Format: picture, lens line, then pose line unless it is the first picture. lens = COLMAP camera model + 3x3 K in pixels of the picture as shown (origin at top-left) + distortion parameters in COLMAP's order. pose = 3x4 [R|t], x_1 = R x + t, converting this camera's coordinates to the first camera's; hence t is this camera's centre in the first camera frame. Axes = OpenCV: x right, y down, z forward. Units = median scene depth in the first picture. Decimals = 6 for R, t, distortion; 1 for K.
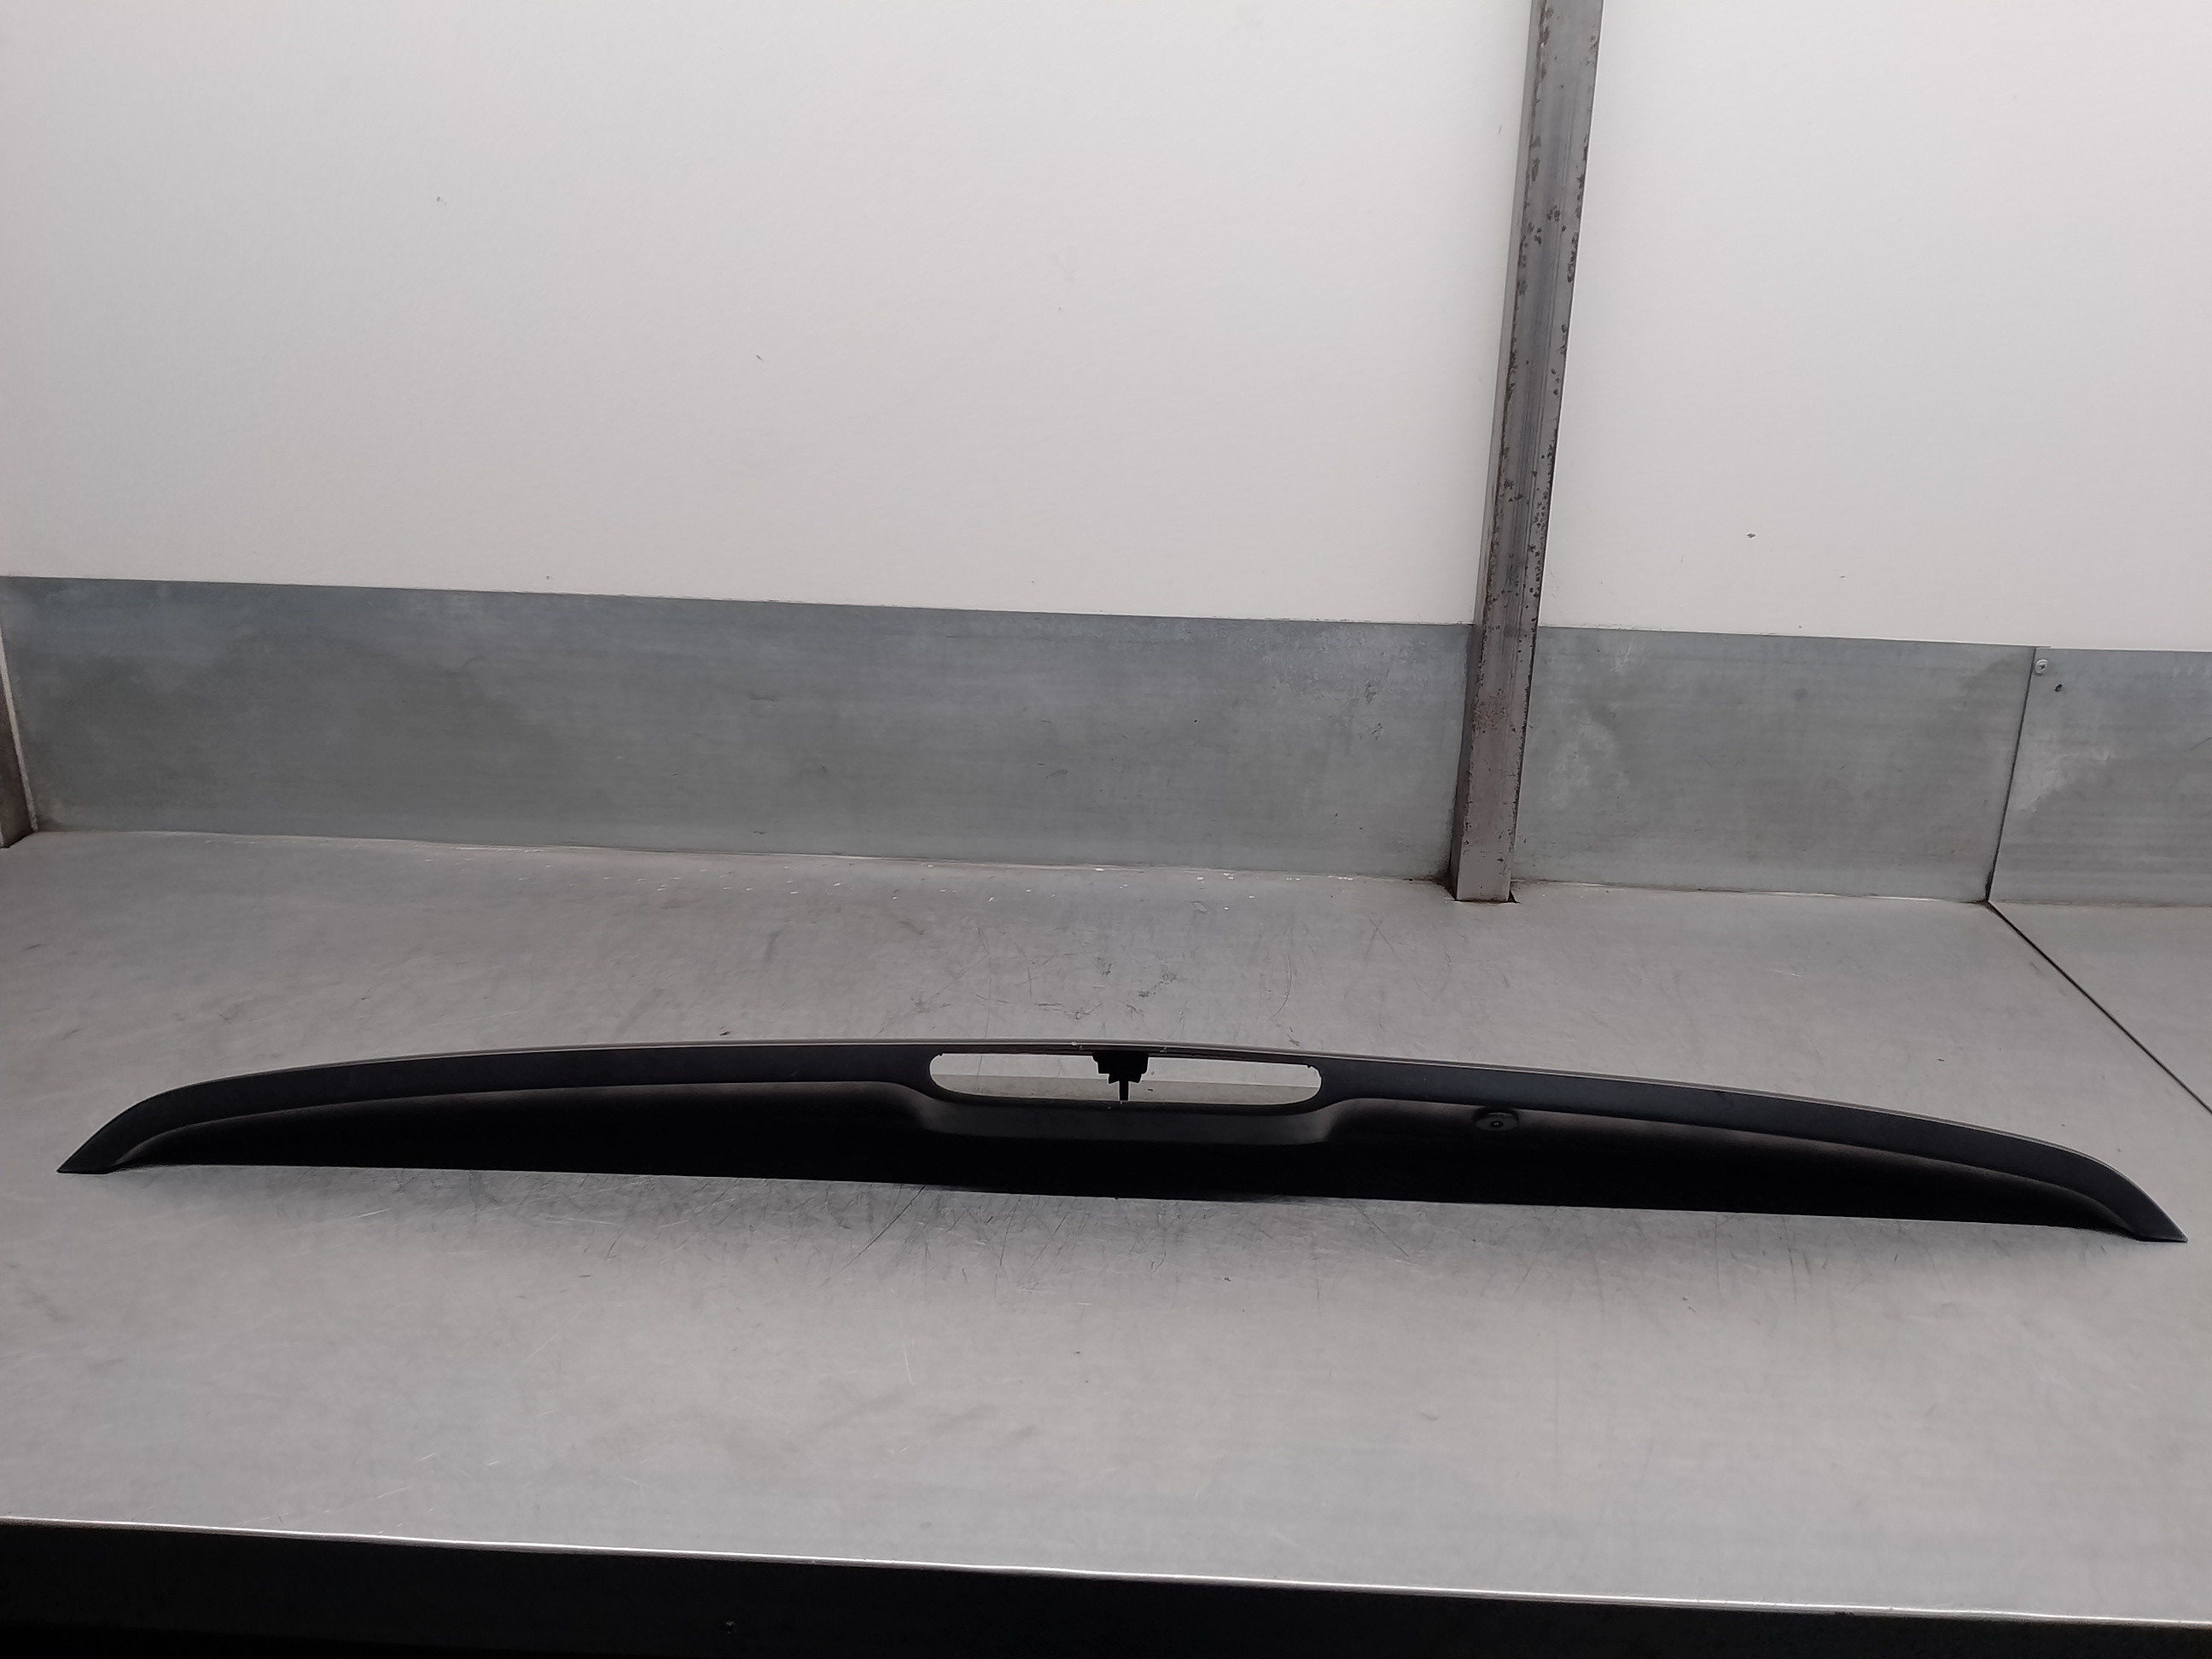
lens RADIAL K [[1783.6, 0, 1146.7], [0, 1783.6, 830.3], [0, 0, 1]] dist [0.113896, -0.233635]
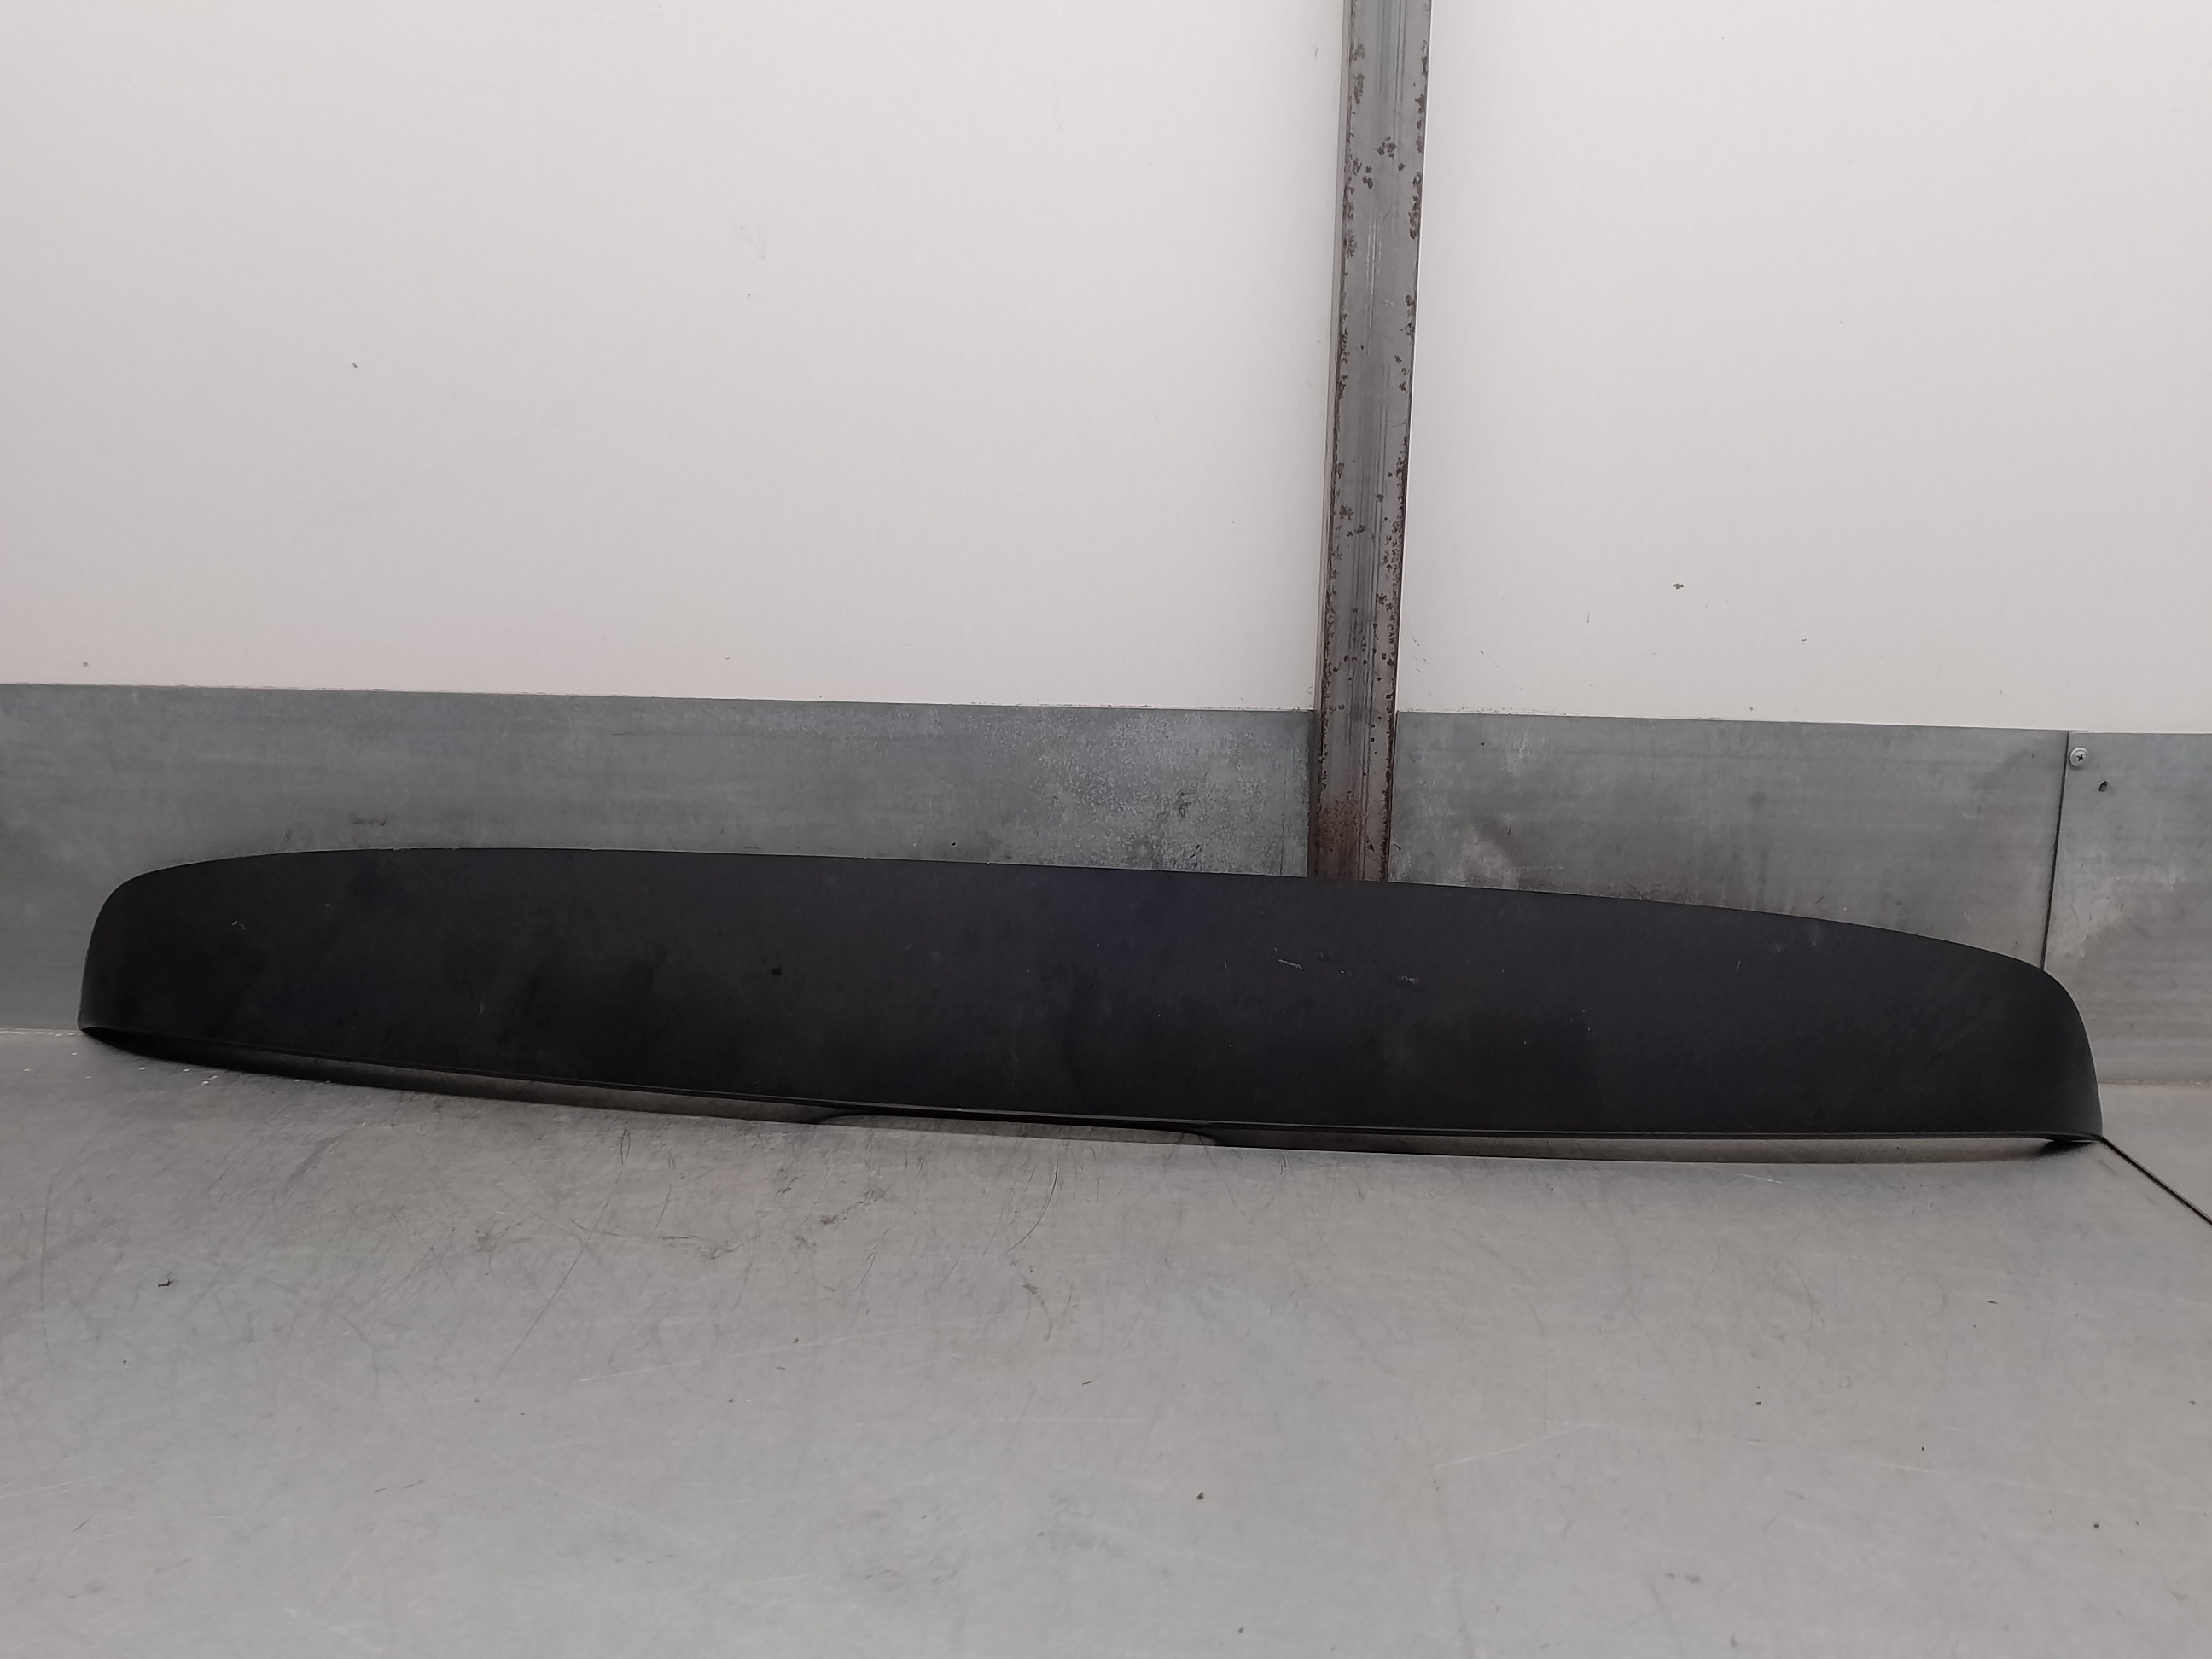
lens RADIAL K [[1783.6, 0, 1146.7], [0, 1783.6, 830.3], [0, 0, 1]] dist [0.113896, -0.233635]
pose [[0.999947, -0.009780, 0.003271, 0.109660], [0.010118, 0.991707, -0.128120, 0.030099], [-0.001991, 0.128146, 0.991753, 0.268853]]
